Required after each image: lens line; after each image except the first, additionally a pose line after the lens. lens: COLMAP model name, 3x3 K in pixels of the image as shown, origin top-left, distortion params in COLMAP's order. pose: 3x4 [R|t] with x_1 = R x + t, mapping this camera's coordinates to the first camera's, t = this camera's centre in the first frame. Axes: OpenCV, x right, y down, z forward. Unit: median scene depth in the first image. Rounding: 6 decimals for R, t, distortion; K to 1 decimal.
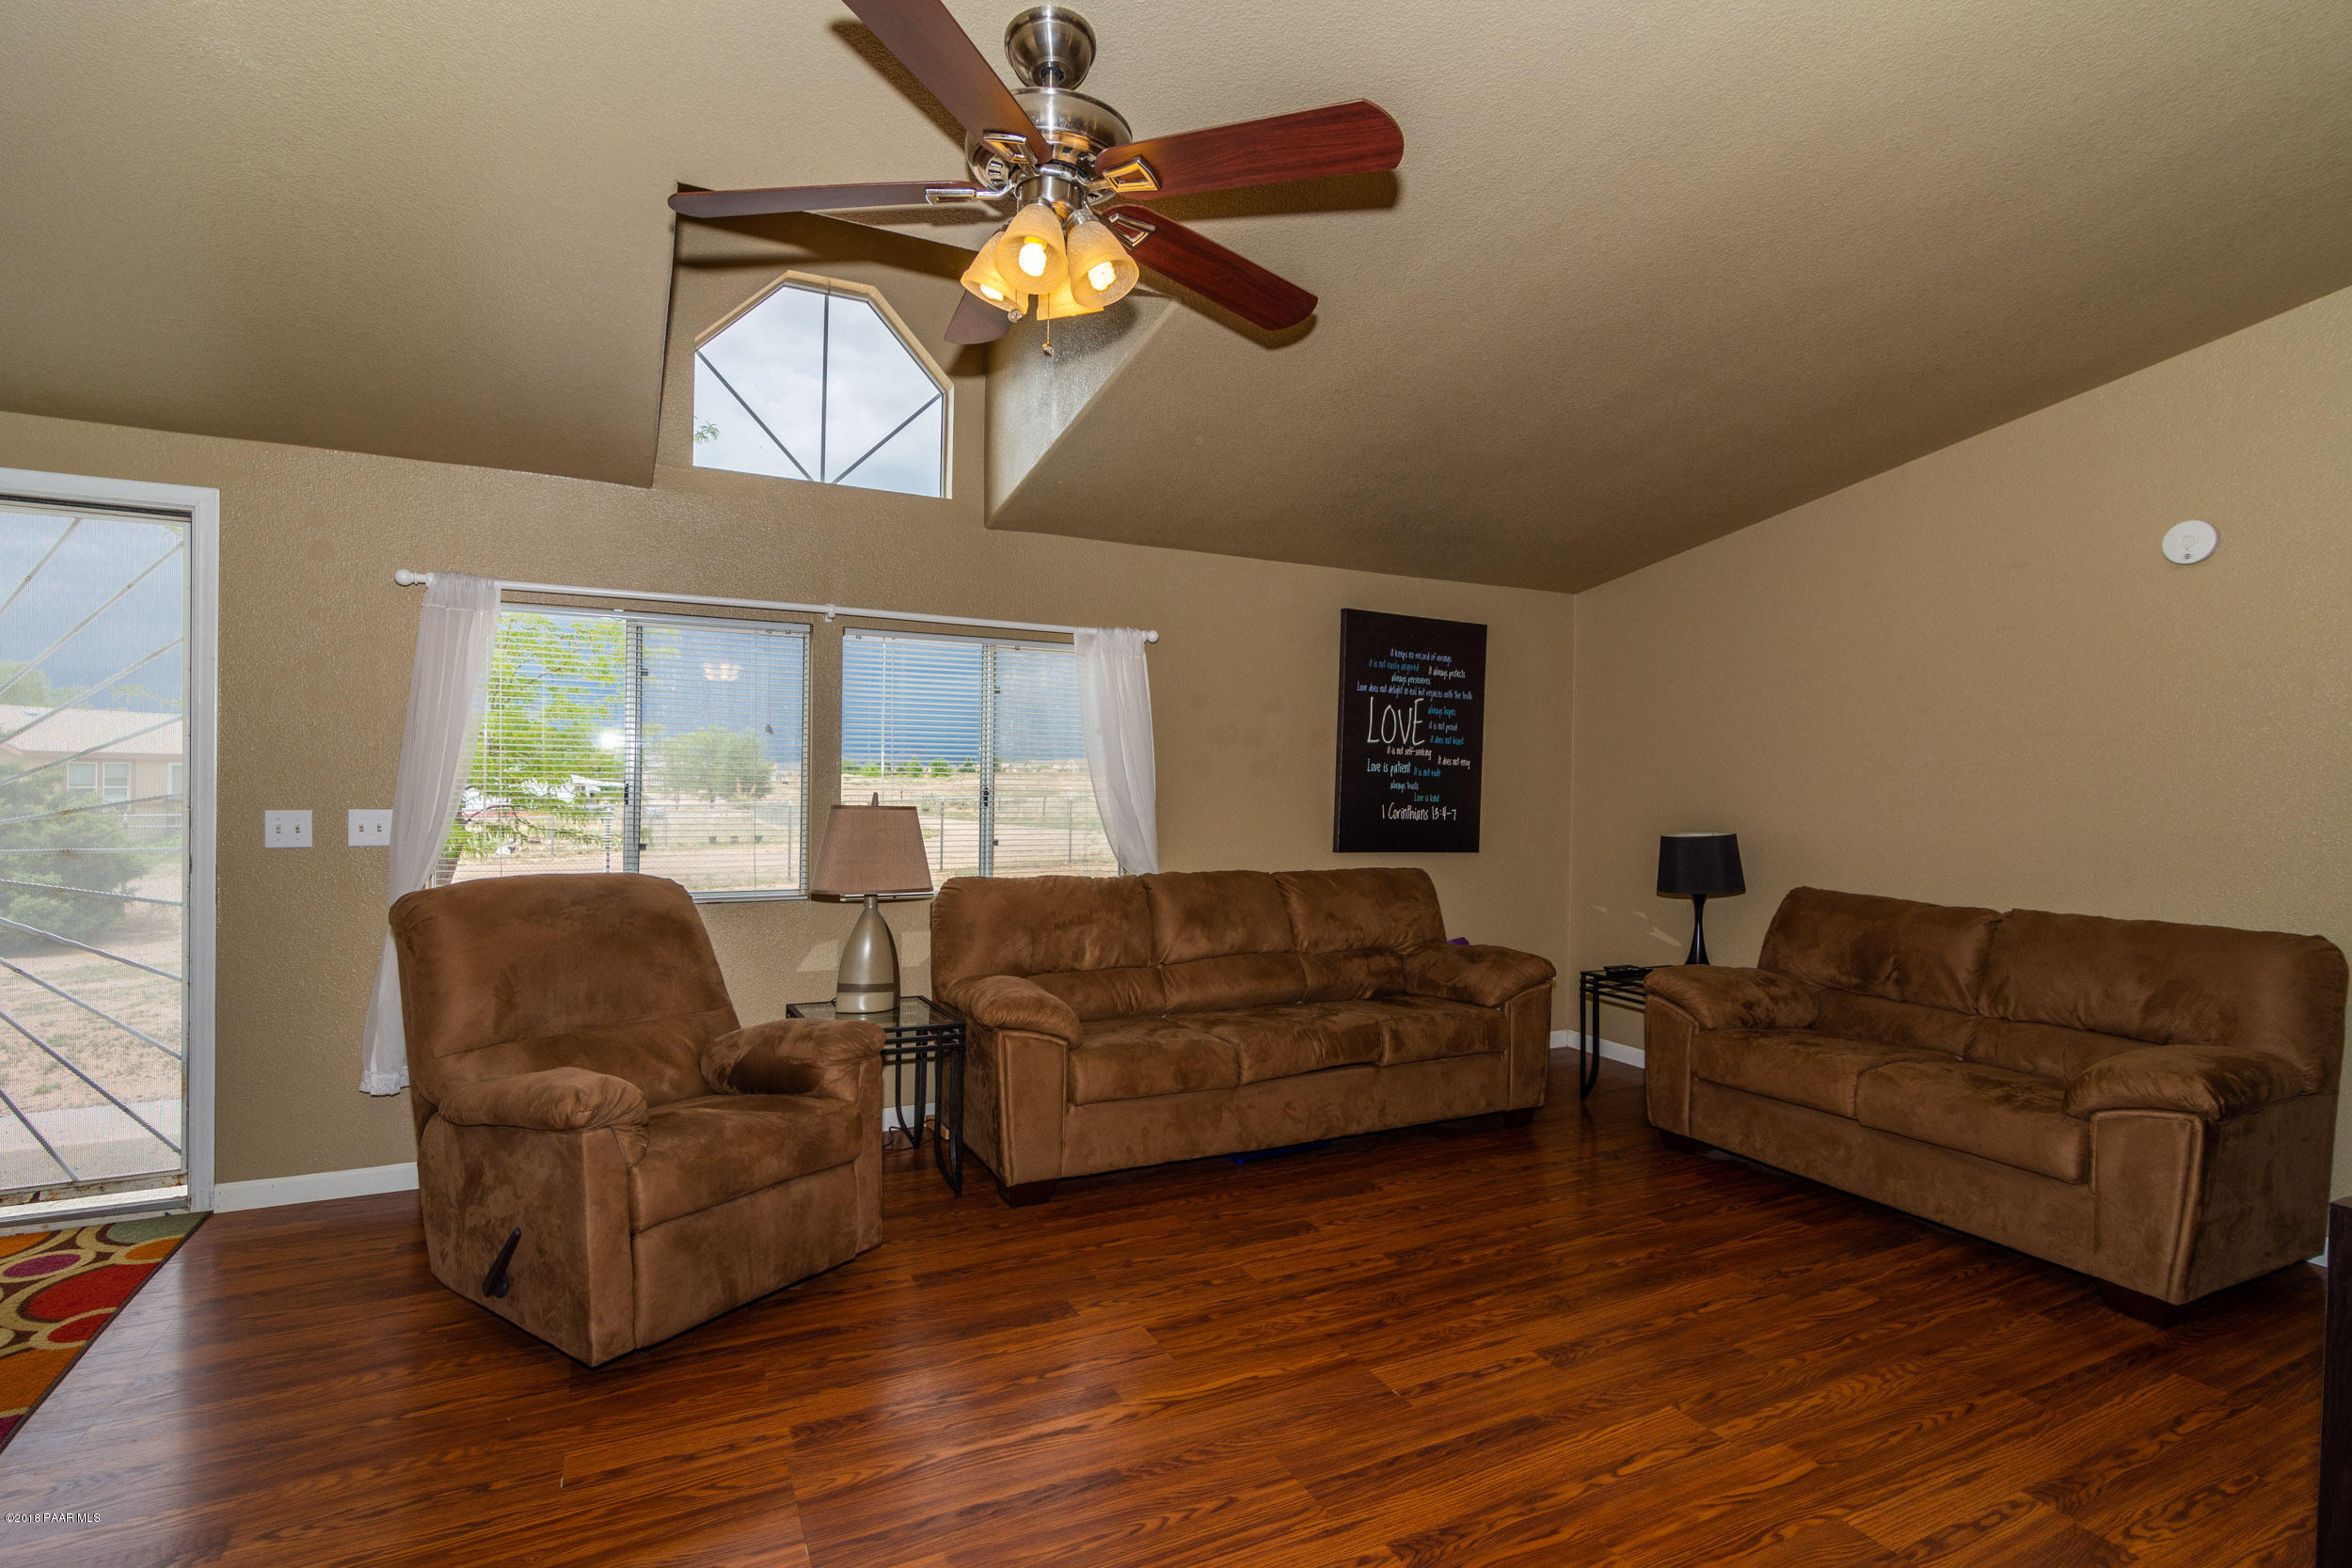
lens RADIAL K [[1134.1, 0, 1172.4], [0, 1134.1, 786.4], [0, 0, 1]] dist [-0.005356, 0.001997]
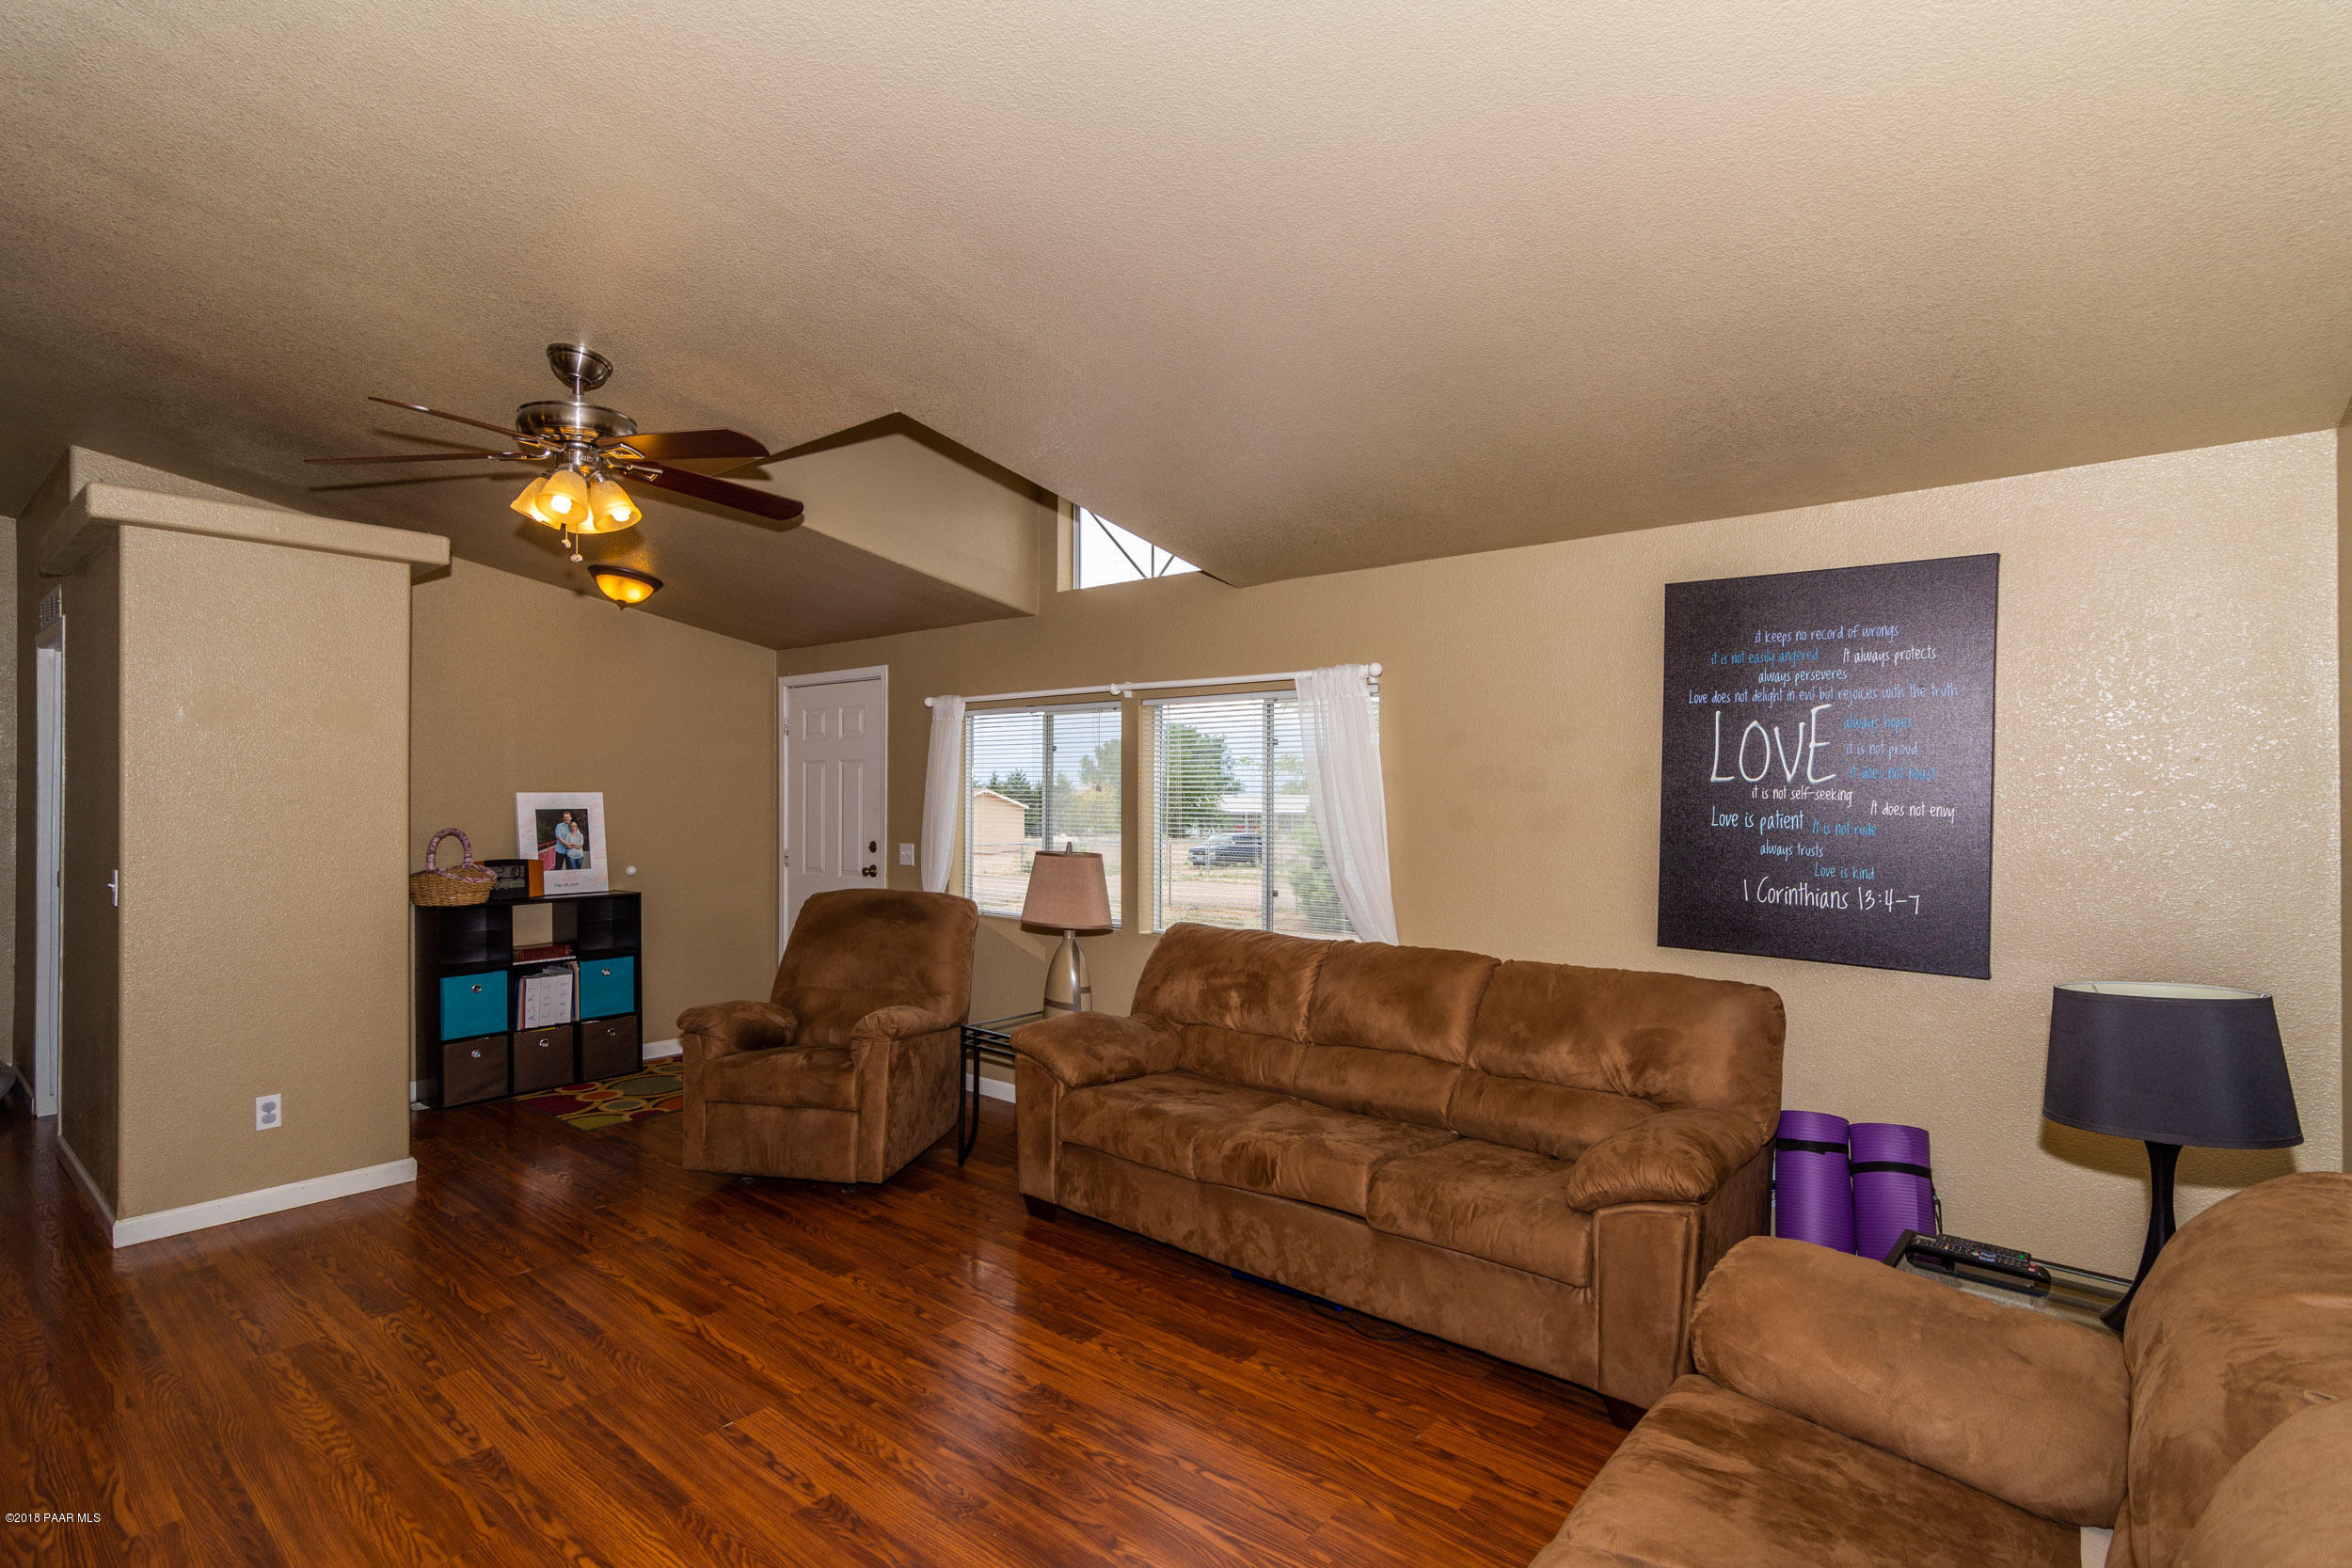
lens RADIAL K [[1134.1, 0, 1168.0], [0, 1134.1, 785.2], [0, 0, 1]] dist [-0.005356, 0.001997]
pose [[0.394907, -0.022812, -0.918438, 0.644836], [-0.010356, 0.999518, -0.029279, -0.014456], [0.918663, 0.021074, 0.394480, 0.457933]]
